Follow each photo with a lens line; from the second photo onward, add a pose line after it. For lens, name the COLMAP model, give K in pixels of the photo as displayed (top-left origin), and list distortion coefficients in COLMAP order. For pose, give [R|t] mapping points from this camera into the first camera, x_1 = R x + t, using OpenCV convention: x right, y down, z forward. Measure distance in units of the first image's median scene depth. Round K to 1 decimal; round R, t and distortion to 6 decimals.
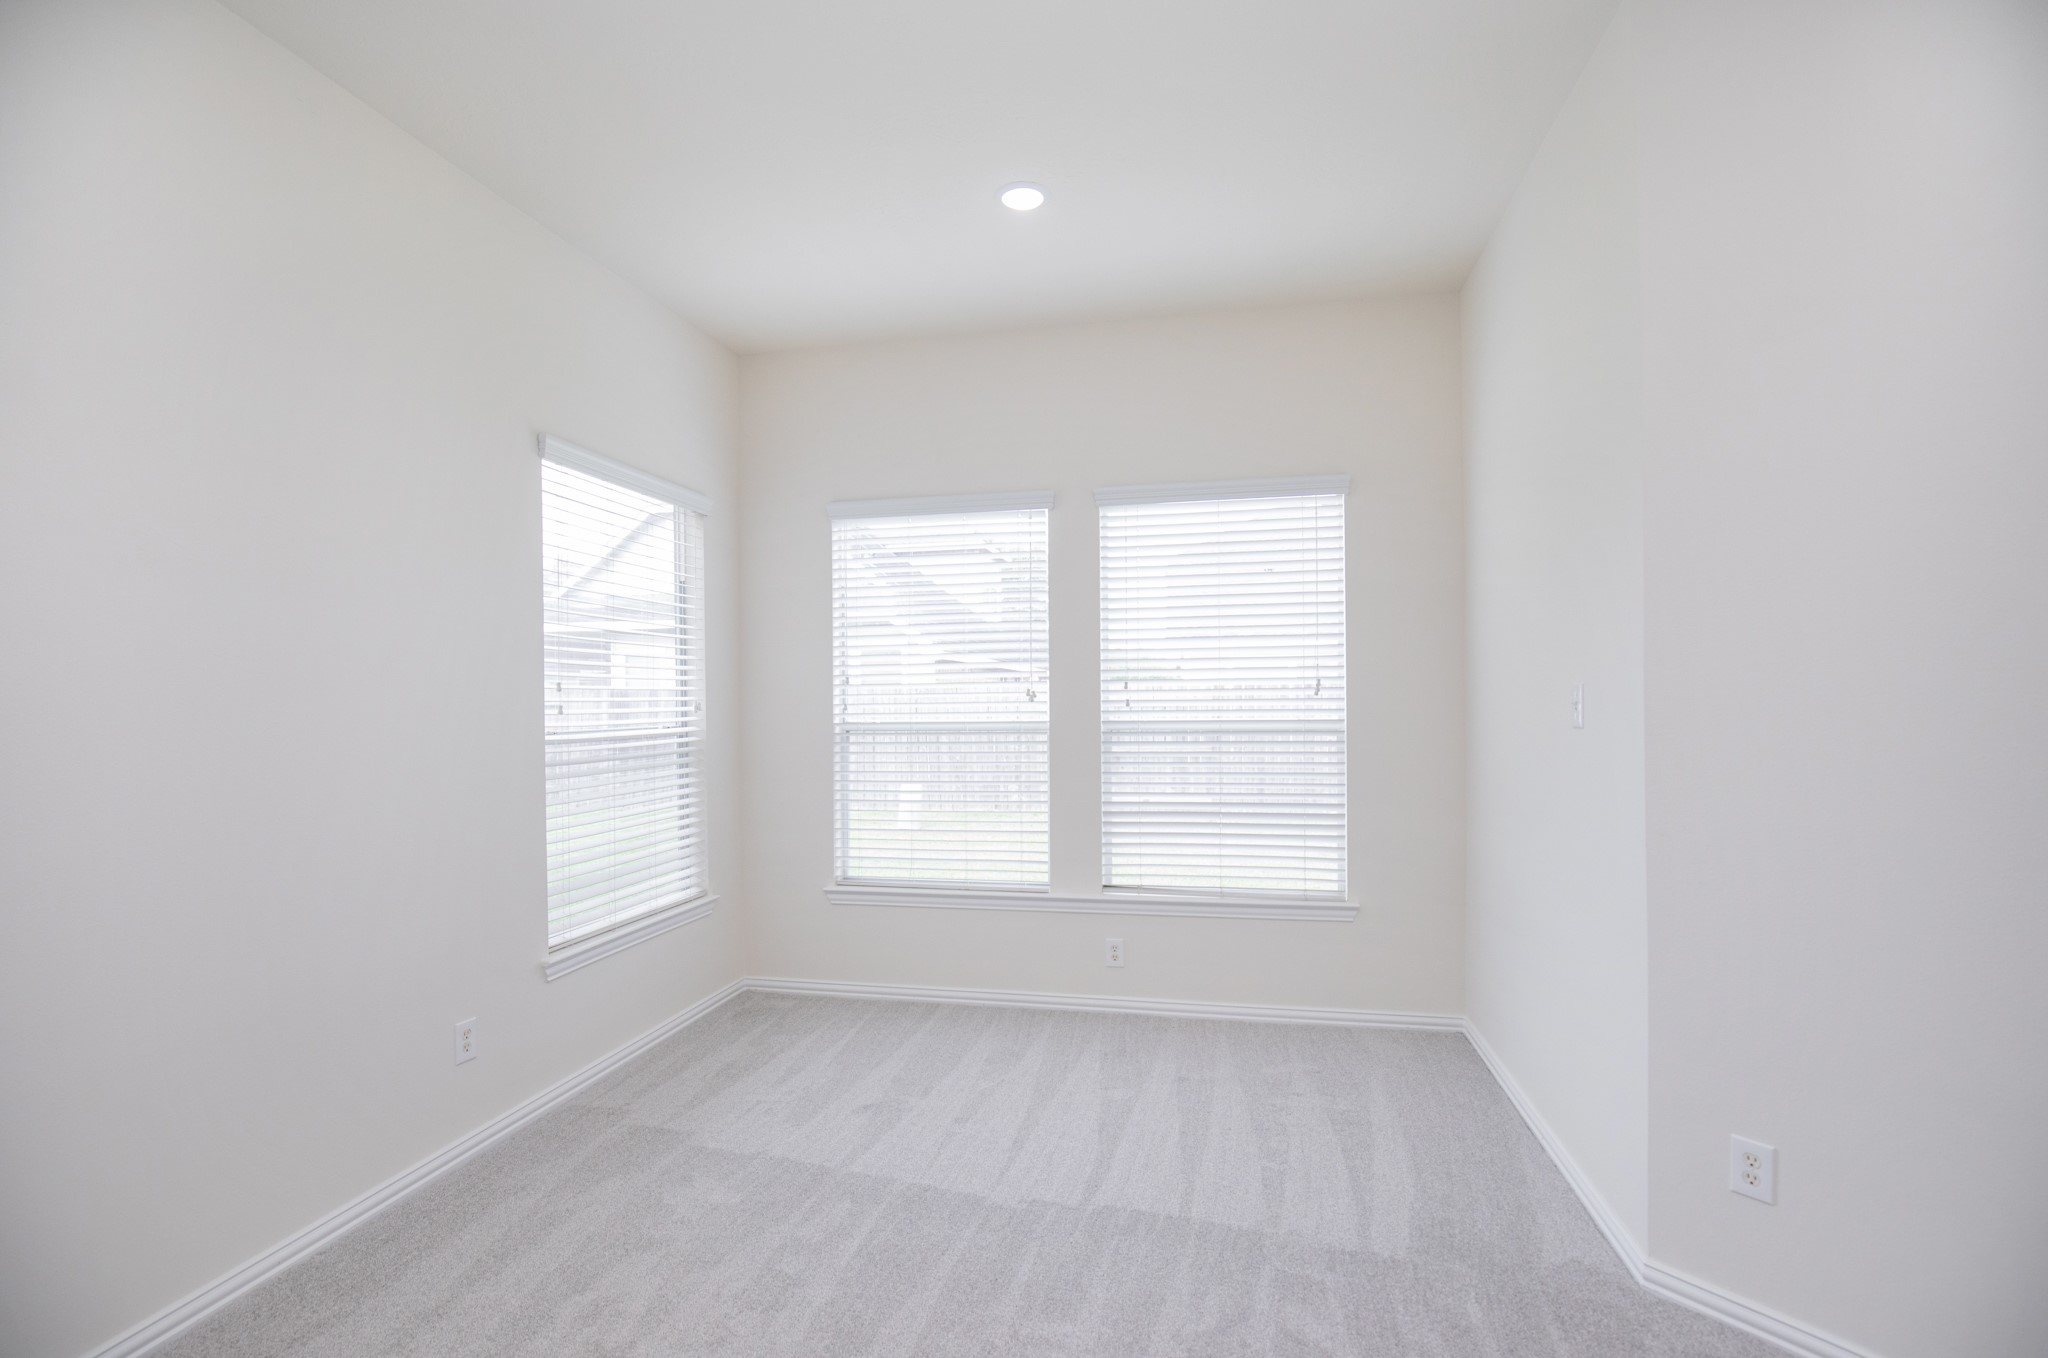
lens RADIAL K [[942.1, 0, 1030.8], [0, 942.1, 703.3], [0, 0, 1]] dist [-0.027410, 0.000671]
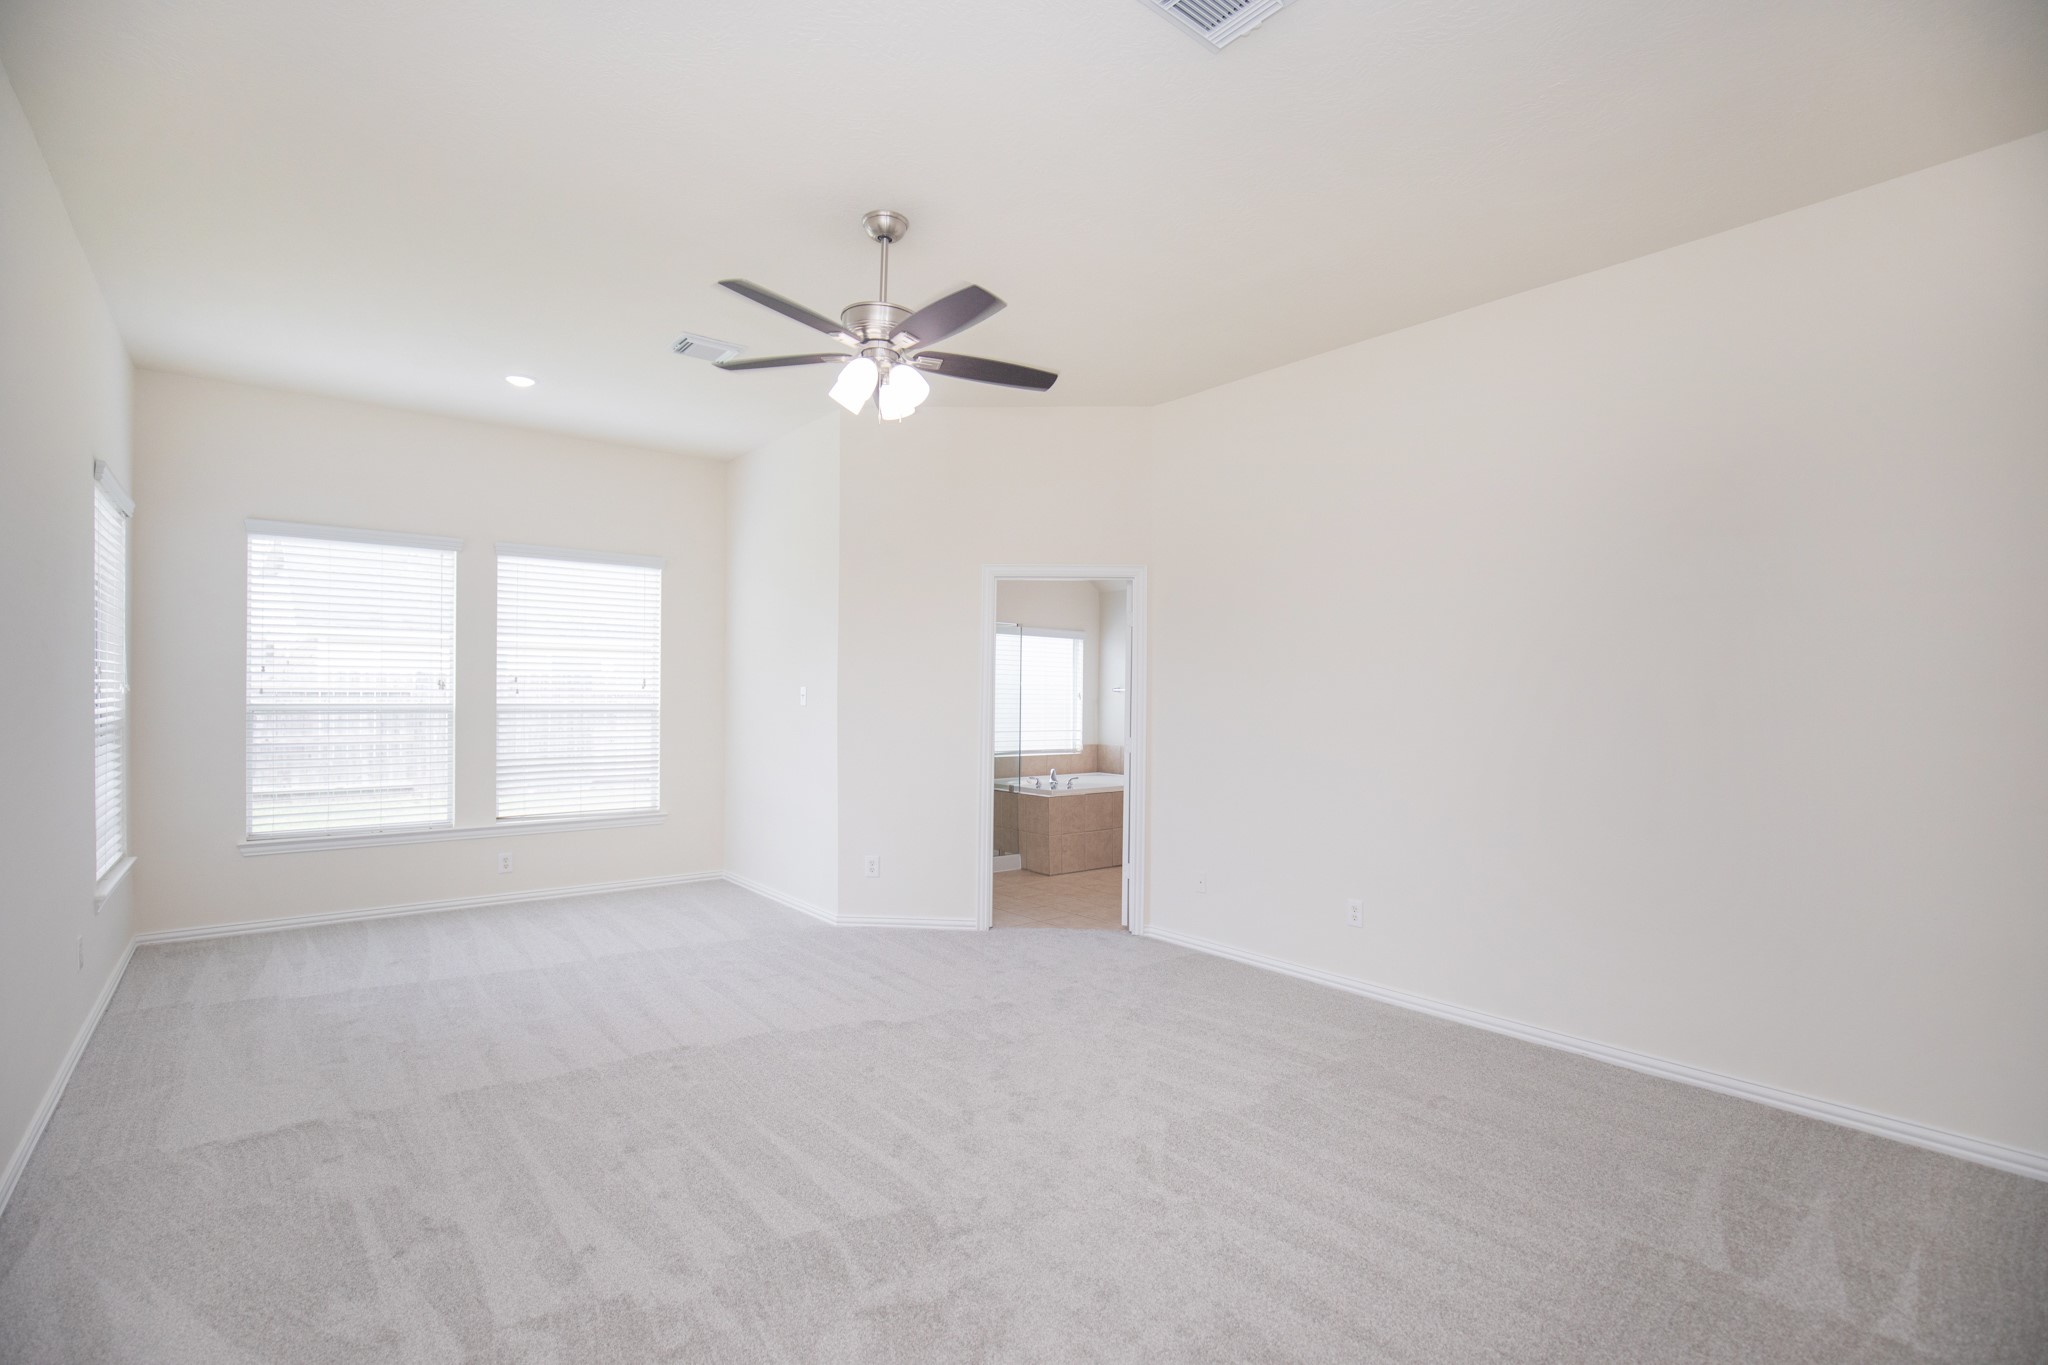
lens RADIAL K [[942.1, 0, 1030.8], [0, 942.1, 706.8], [0, 0, 1]] dist [-0.027410, 0.000671]
pose [[0.619907, 0.005226, 0.784658, -0.539246], [-0.015905, 0.999856, 0.005907, 0.001998], [-0.784514, -0.016142, 0.619901, -0.527884]]
